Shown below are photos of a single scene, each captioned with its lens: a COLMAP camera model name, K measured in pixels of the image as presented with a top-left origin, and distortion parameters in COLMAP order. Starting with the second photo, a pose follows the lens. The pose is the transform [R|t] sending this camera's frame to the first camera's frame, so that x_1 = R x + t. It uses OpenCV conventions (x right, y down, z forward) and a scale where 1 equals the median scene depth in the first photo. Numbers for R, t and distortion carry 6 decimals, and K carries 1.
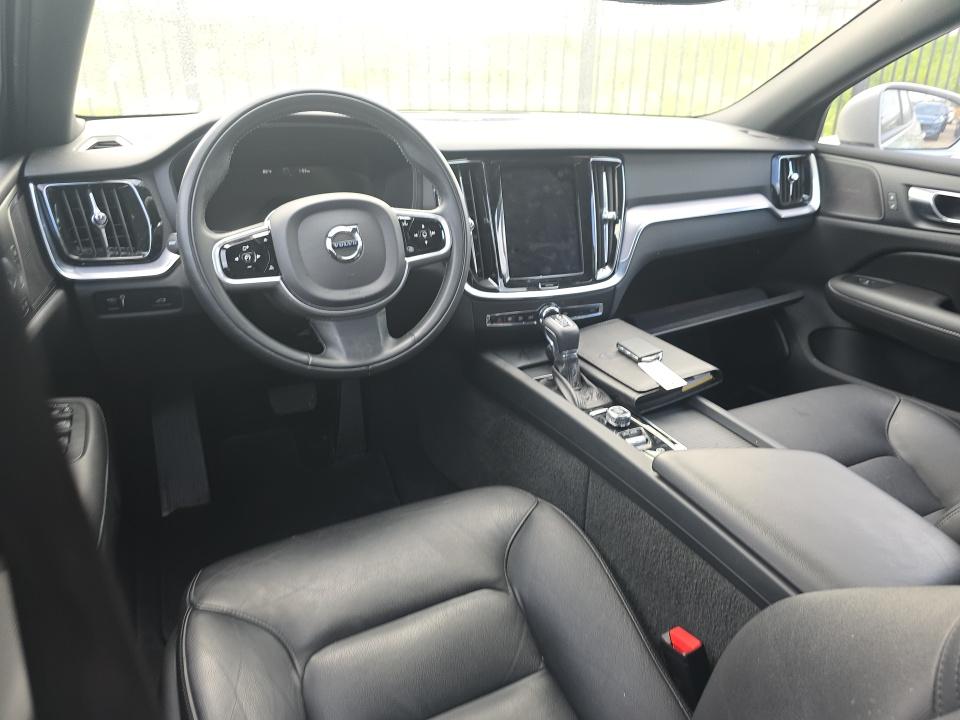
lens RADIAL K [[649.6, 0, 481.4], [0, 649.6, 379.5], [0, 0, 1]] dist [0.055799, -0.053506]
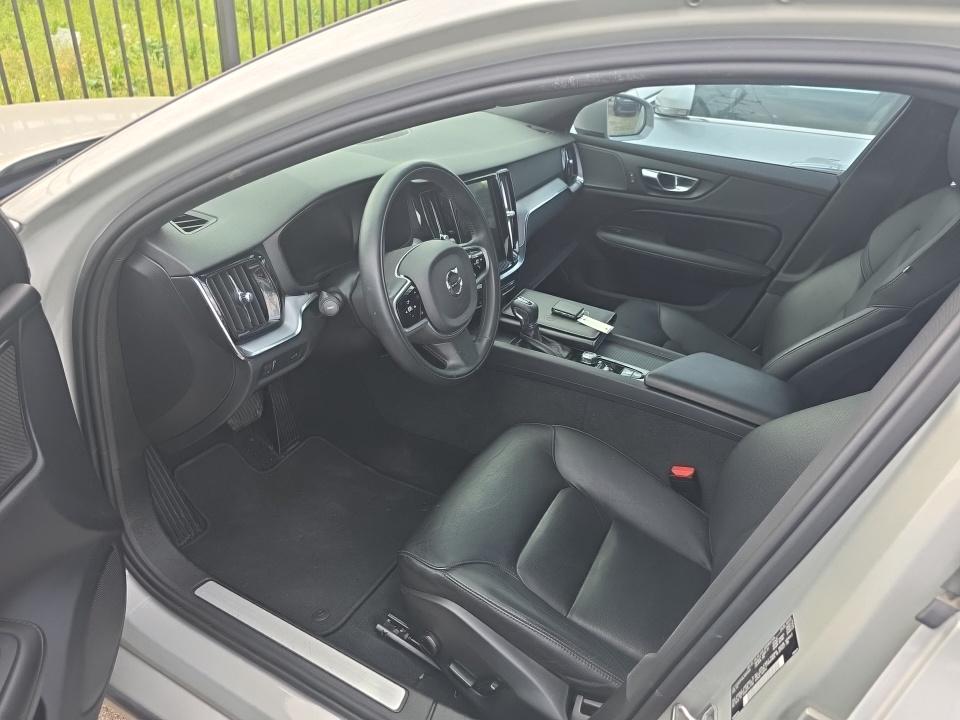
lens RADIAL K [[649.6, 0, 481.4], [0, 649.6, 379.5], [0, 0, 1]] dist [0.055799, -0.053506]
pose [[0.806754, -0.256566, 0.532279, -0.670122], [0.183325, 0.965043, 0.187306, -0.187076], [-0.561729, -0.053530, 0.825588, -0.101073]]
